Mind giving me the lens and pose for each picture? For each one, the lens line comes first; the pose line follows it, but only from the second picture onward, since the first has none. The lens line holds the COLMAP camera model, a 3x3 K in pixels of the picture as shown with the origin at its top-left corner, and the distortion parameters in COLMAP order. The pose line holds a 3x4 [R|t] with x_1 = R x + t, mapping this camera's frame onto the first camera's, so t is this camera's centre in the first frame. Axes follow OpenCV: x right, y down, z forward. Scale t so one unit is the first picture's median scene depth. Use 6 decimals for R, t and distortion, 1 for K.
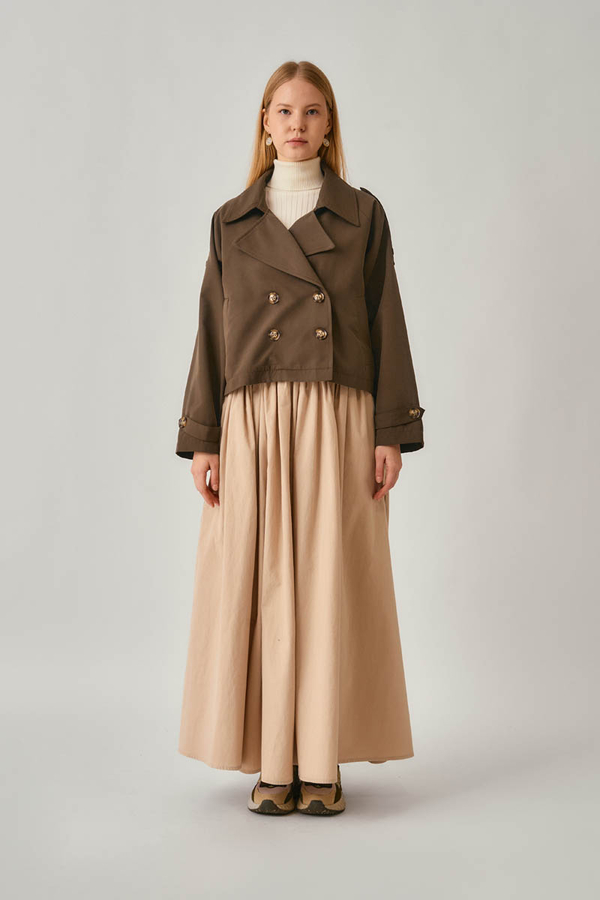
lens RADIAL K [[1264.1, 0, 300.0], [0, 1264.1, 450.0], [0, 0, 1]] dist [-0.051209, 0.010842]
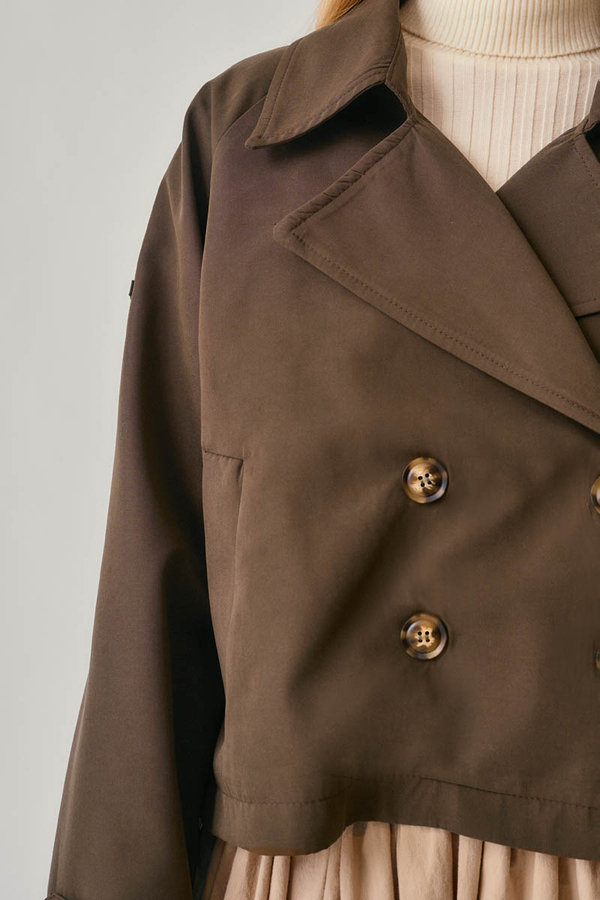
lens RADIAL K [[1264.1, 0, 300.0], [0, 1264.1, 450.0], [0, 0, 1]] dist [-0.051209, 0.010842]
pose [[0.994738, 0.084165, 0.058419, -0.058846], [-0.085072, 0.996287, 0.013223, -0.125485], [-0.057089, -0.018123, 0.998205, 0.757647]]
